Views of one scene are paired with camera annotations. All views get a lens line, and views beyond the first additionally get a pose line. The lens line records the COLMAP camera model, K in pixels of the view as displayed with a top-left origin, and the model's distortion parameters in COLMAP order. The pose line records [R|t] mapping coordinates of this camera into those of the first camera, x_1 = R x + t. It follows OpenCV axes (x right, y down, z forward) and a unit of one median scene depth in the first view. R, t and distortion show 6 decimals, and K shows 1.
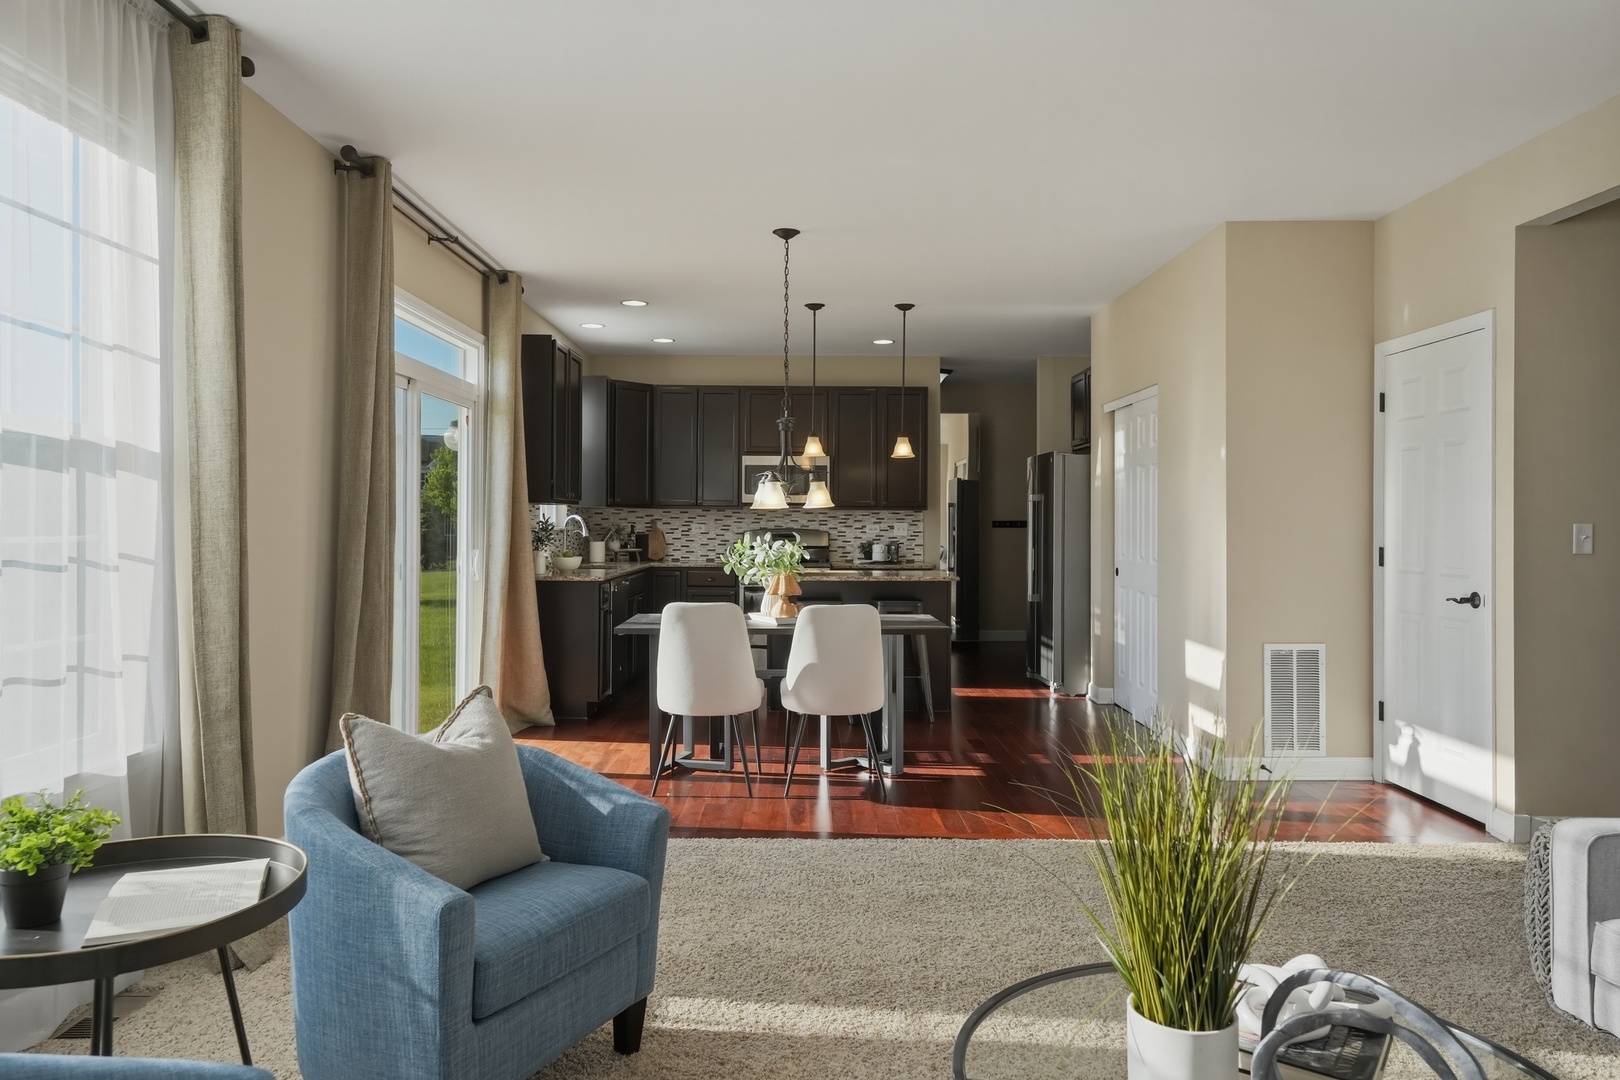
lens RADIAL K [[1077.3, 0, 816.5], [0, 1077.3, 529.9], [0, 0, 1]] dist [0.004827, 0.000392]
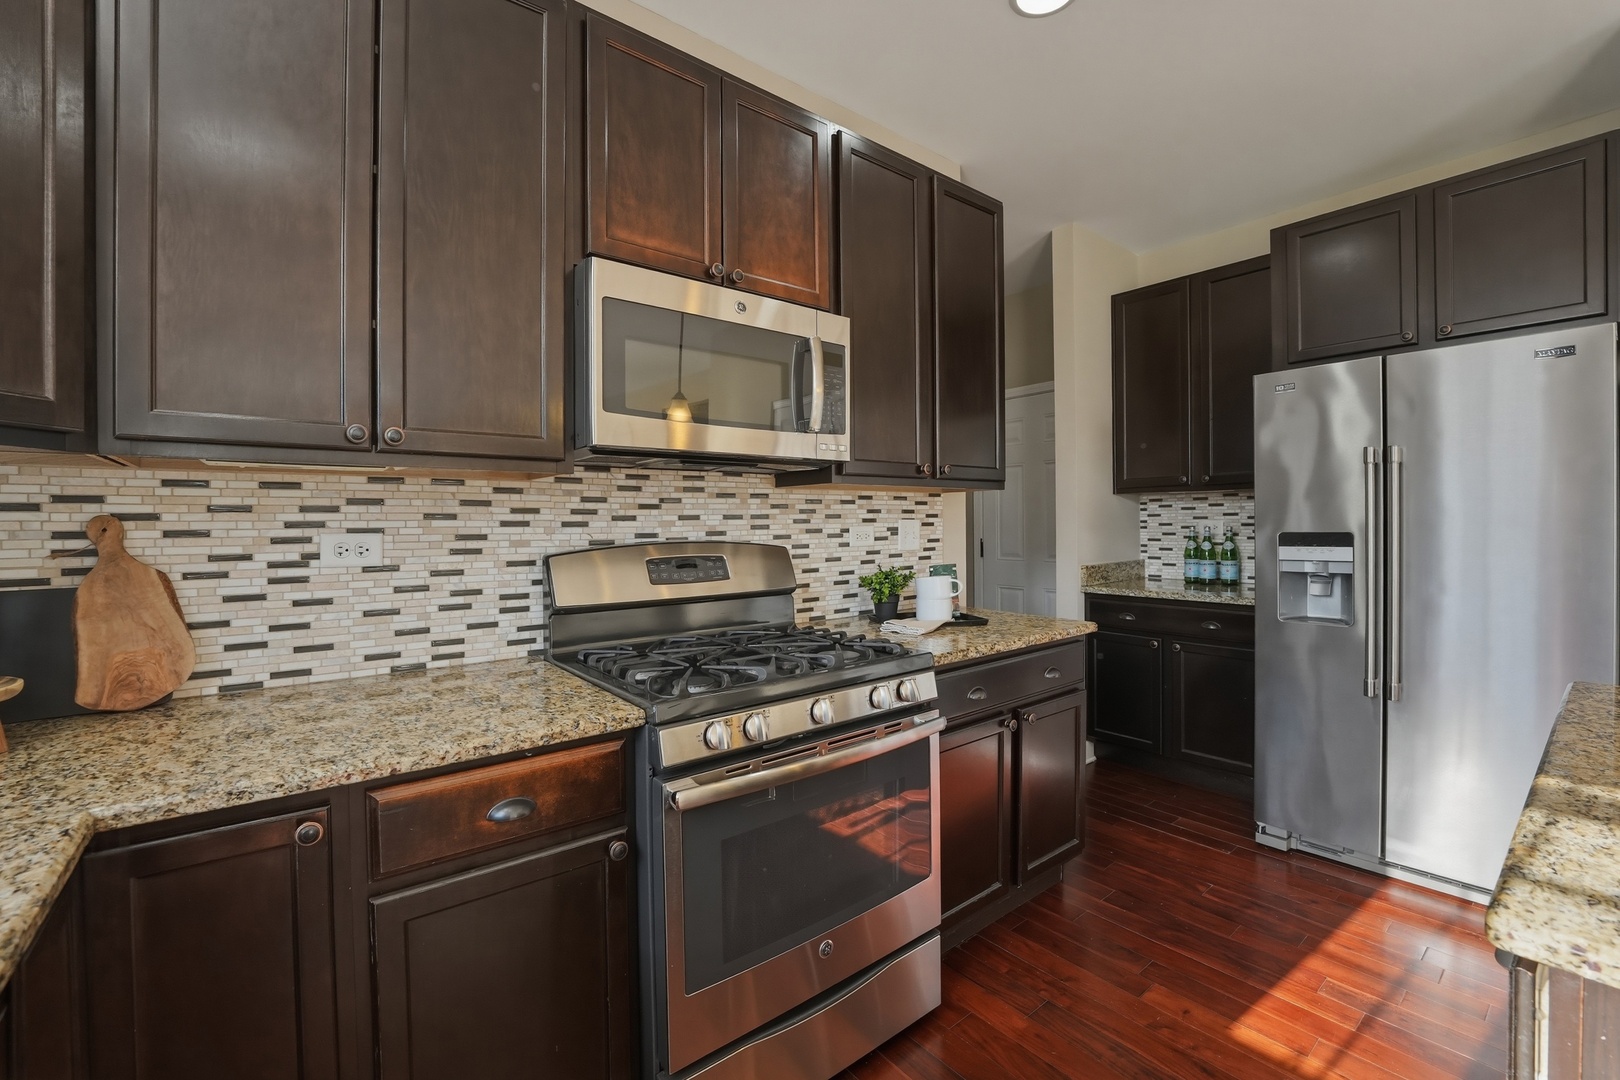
lens RADIAL K [[670.8, 0, 814.8], [0, 670.8, 527.6], [0, 0, 1]] dist [-0.031930, -0.000120]
pose [[0.792457, -0.017115, 0.609688, -0.117866], [0.011841, 0.999850, 0.012677, -0.007509], [-0.609813, -0.002827, 0.792540, 0.812923]]
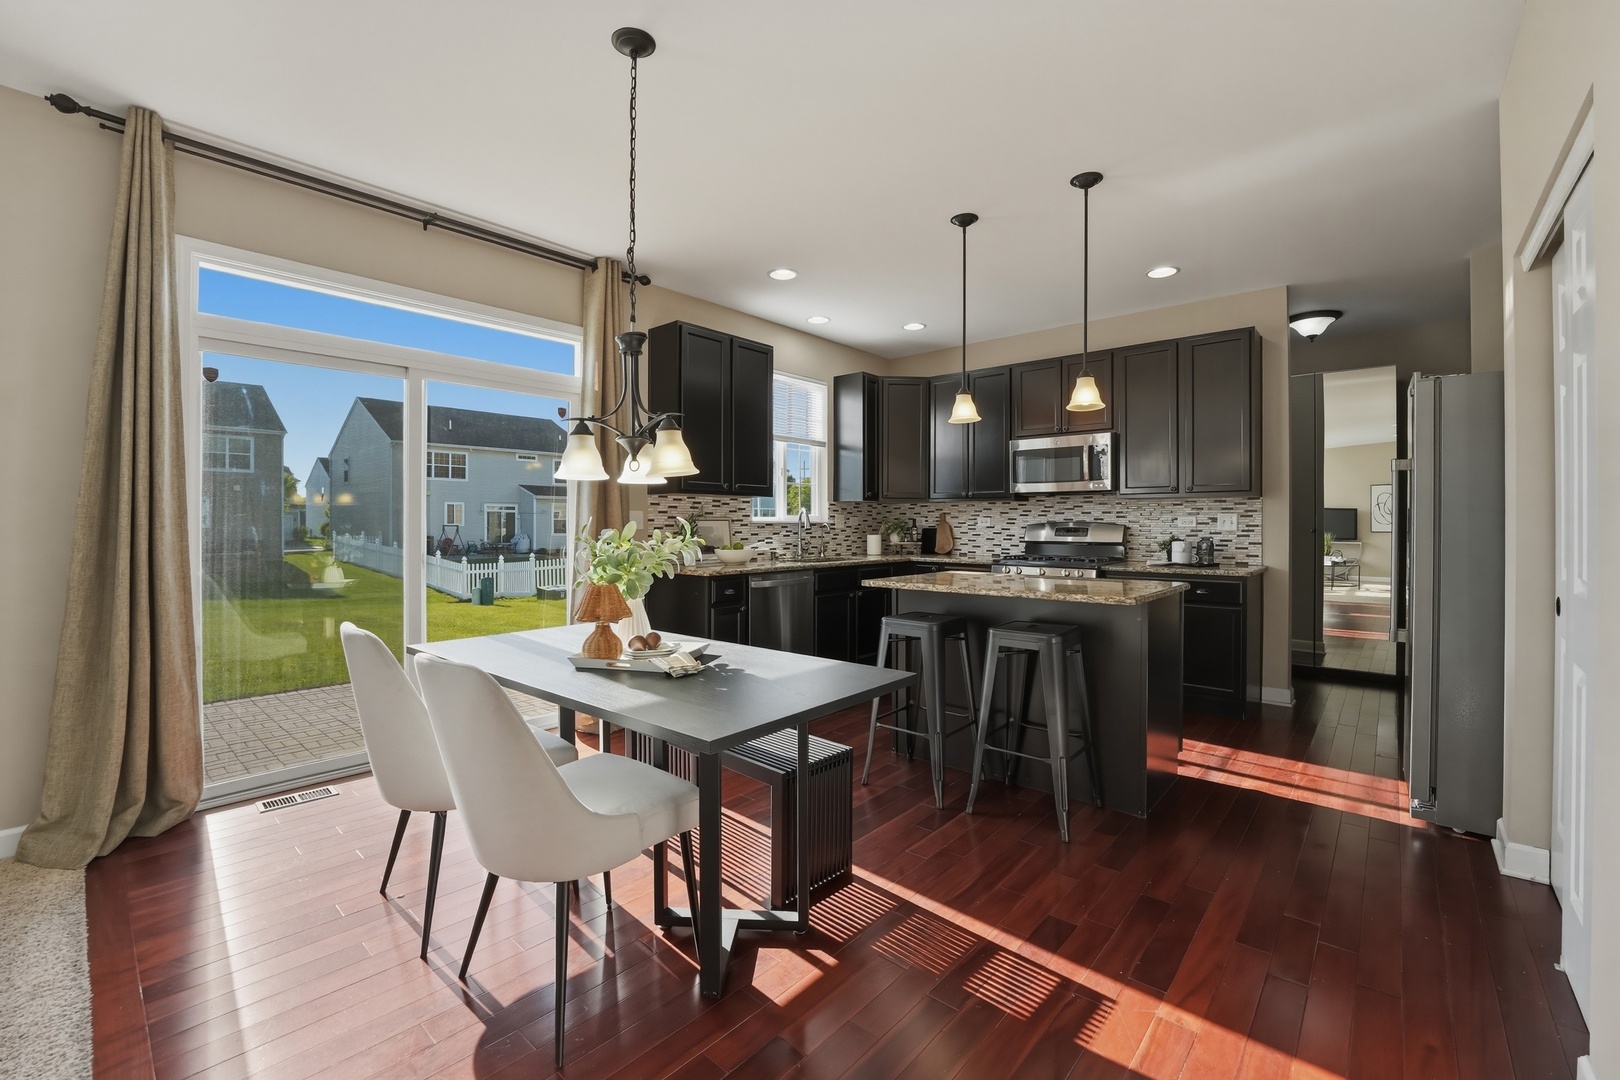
lens RADIAL K [[670.8, 0, 814.8], [0, 670.8, 527.6], [0, 0, 1]] dist [-0.031930, -0.000120]
pose [[0.740076, 0.000430, -0.672523, 0.178563], [-0.001699, 0.999998, -0.001230, 0.004435], [0.672521, 0.002053, 0.740075, 0.458918]]
